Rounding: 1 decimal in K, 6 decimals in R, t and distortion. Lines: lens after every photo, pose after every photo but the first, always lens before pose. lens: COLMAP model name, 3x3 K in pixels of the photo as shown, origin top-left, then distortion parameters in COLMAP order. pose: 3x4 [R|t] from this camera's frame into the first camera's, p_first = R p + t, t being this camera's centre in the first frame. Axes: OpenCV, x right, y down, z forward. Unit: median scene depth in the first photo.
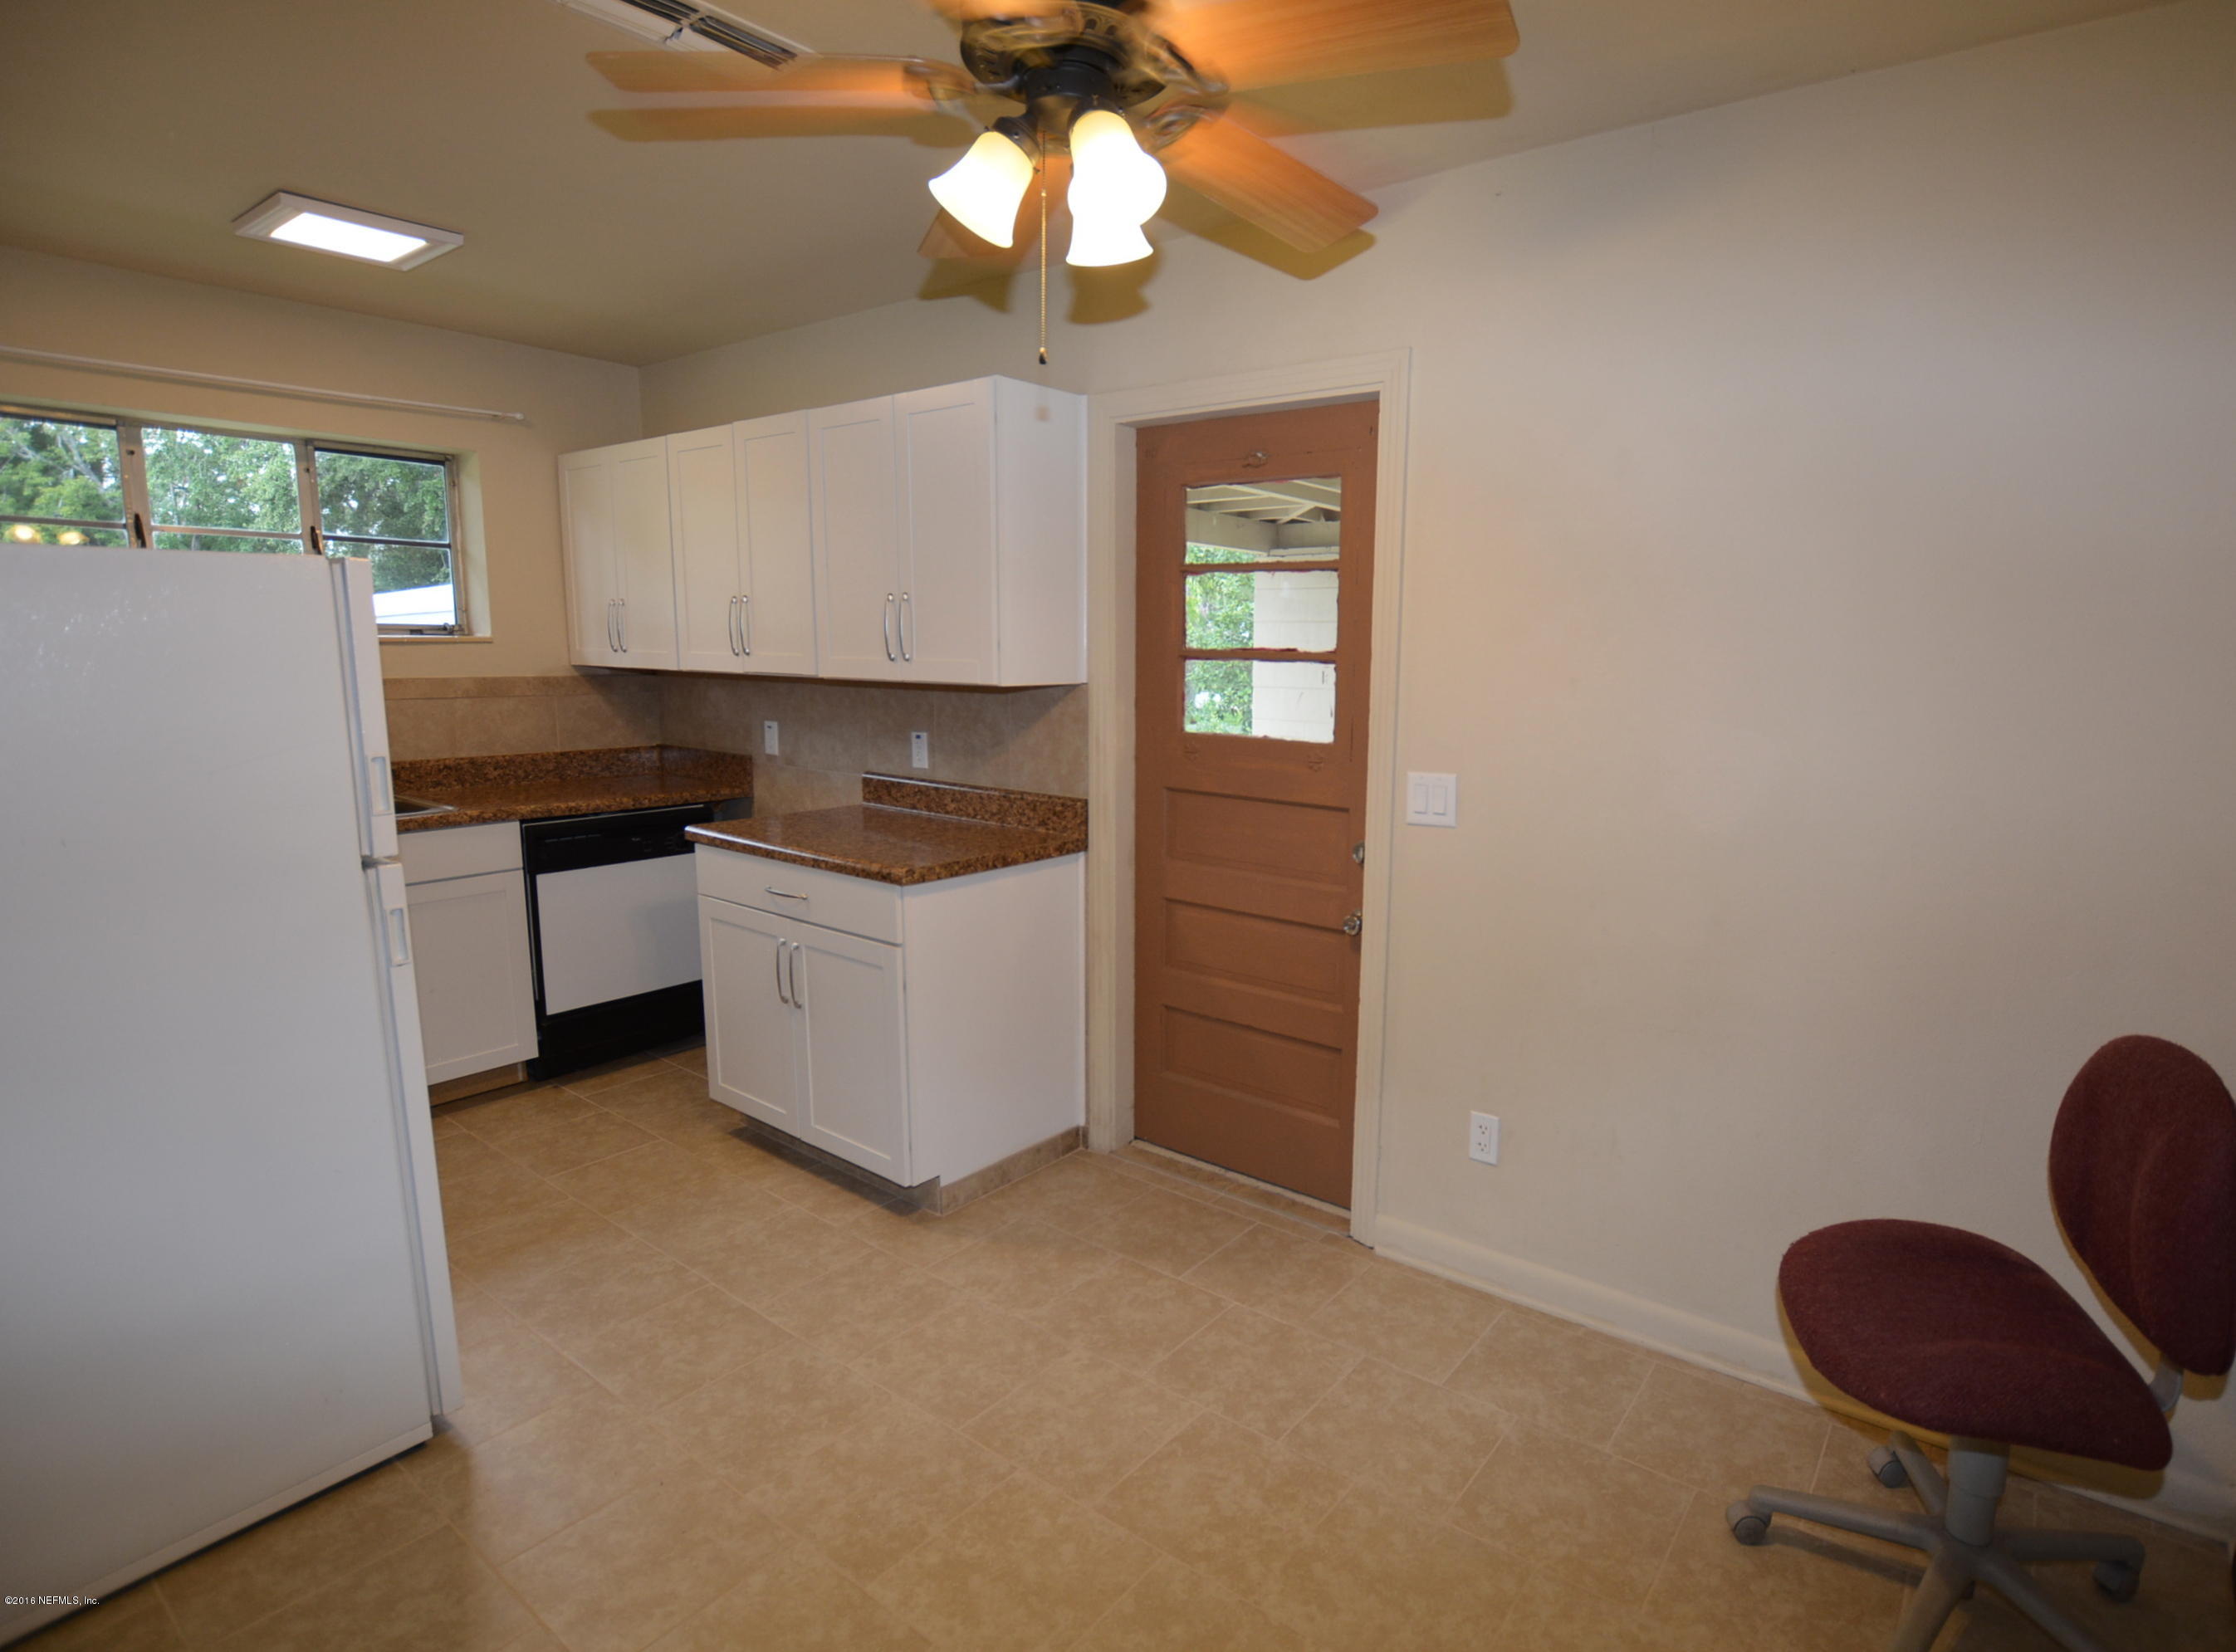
lens RADIAL K [[1138.0, 0, 1201.3], [0, 1138.0, 827.0], [0, 0, 1]] dist [-0.004618, -0.001753]
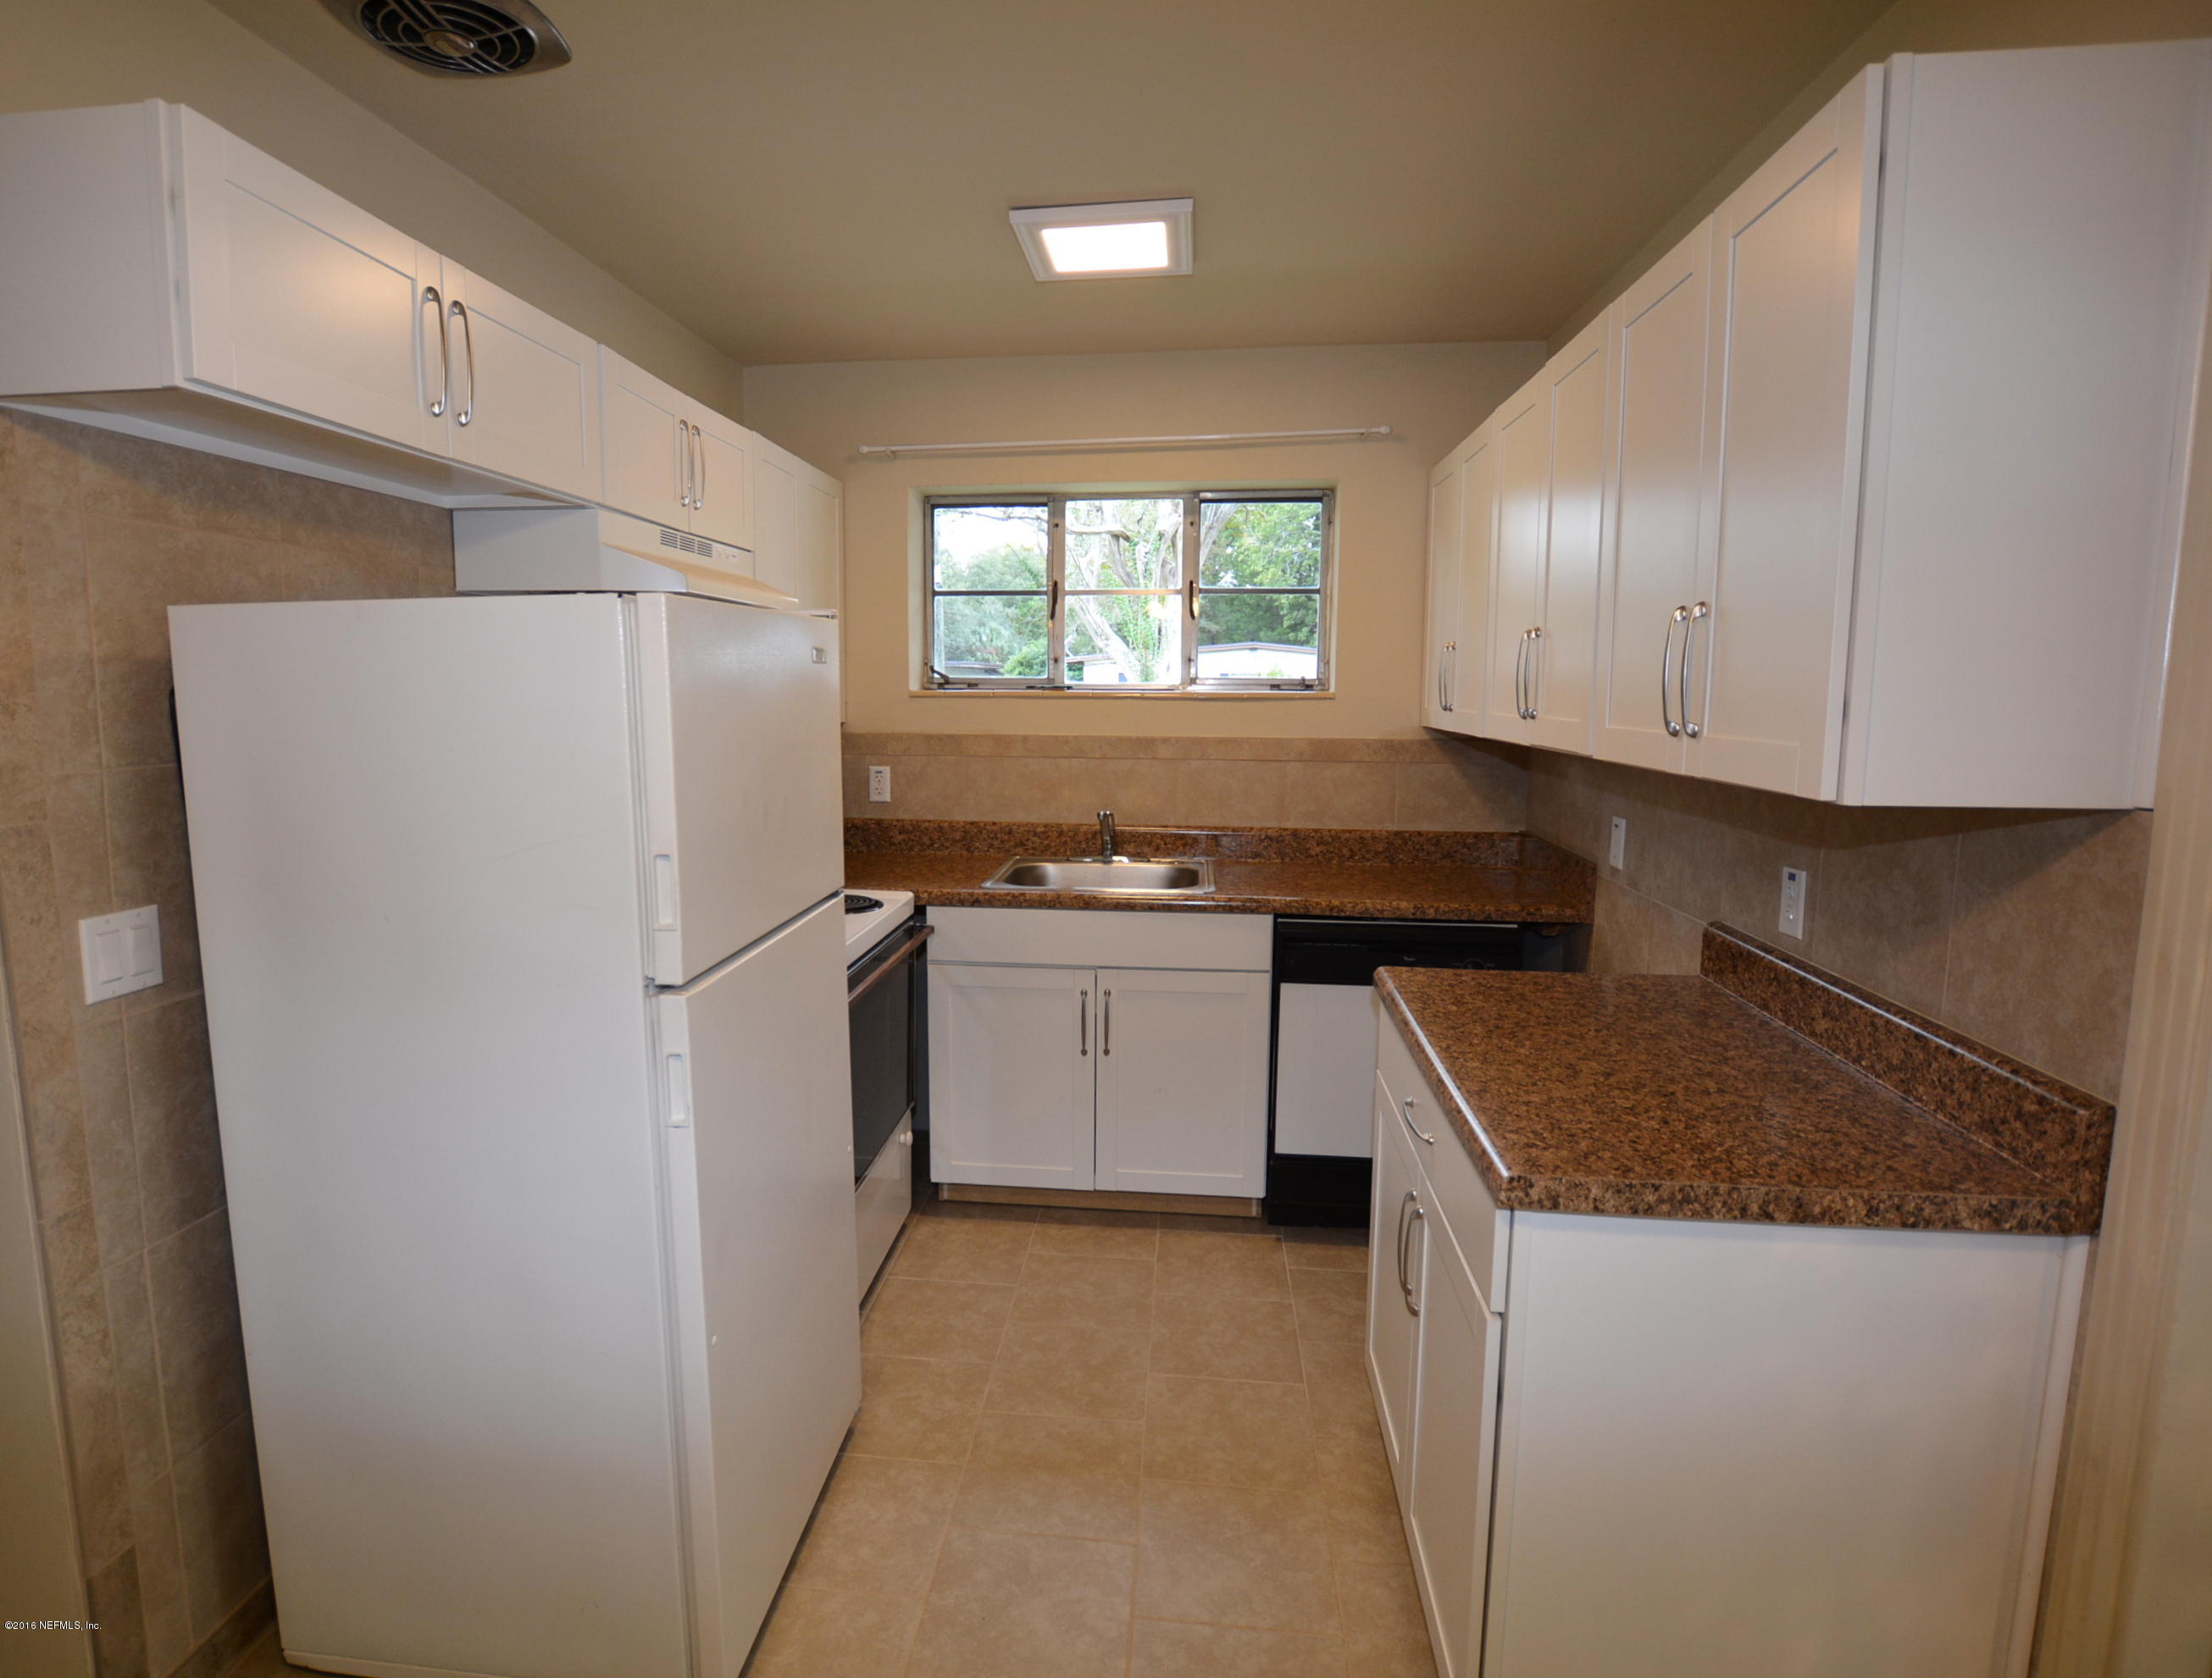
lens RADIAL K [[1149.2, 0, 1057.6], [0, 1149.2, 831.9], [0, 0, 1]] dist [-0.032698, -0.000463]
pose [[0.502643, 0.097788, -0.858946, 0.029856], [-0.135228, 0.990245, 0.033602, -0.070466], [0.853852, 0.099263, 0.510963, 0.430362]]
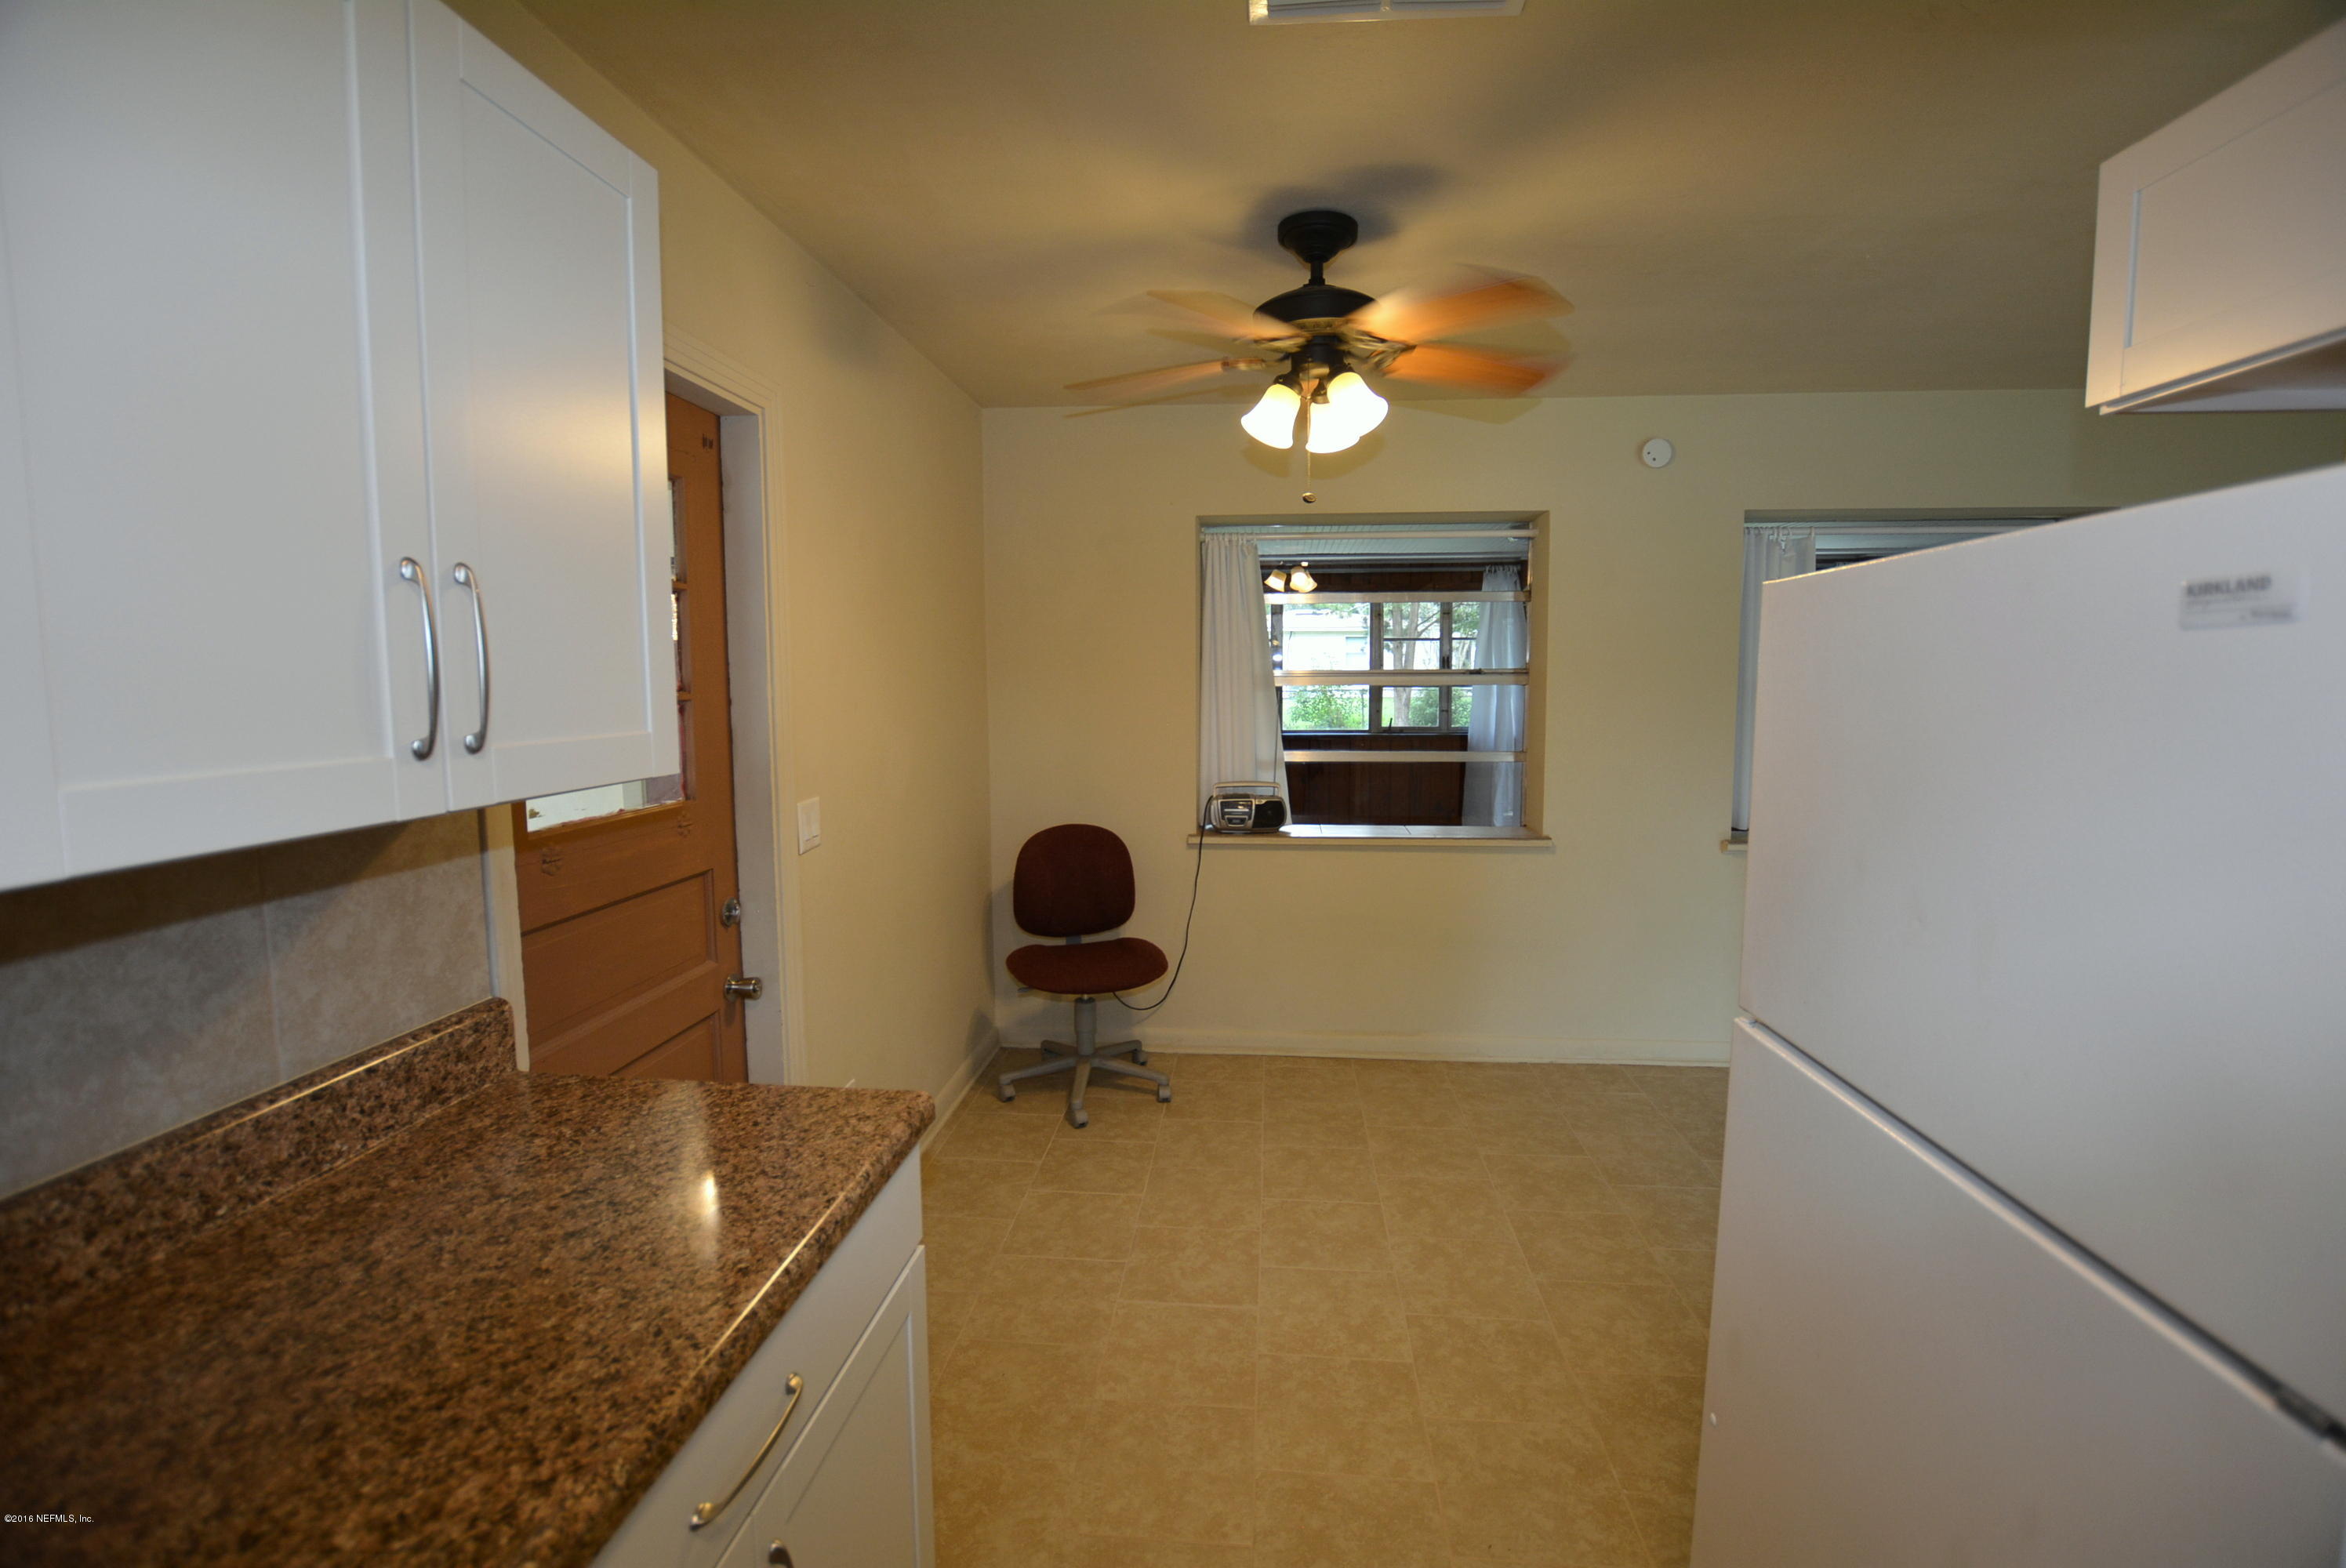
lens RADIAL K [[1051.0, 0, 1192.9], [0, 1051.0, 777.1], [0, 0, 1]] dist [-0.022124, 0.001115]
pose [[-0.531993, -0.096492, 0.841233, -0.558875], [0.133387, 0.971532, 0.195791, -0.146387], [-0.836177, 0.216369, -0.503977, 0.829592]]
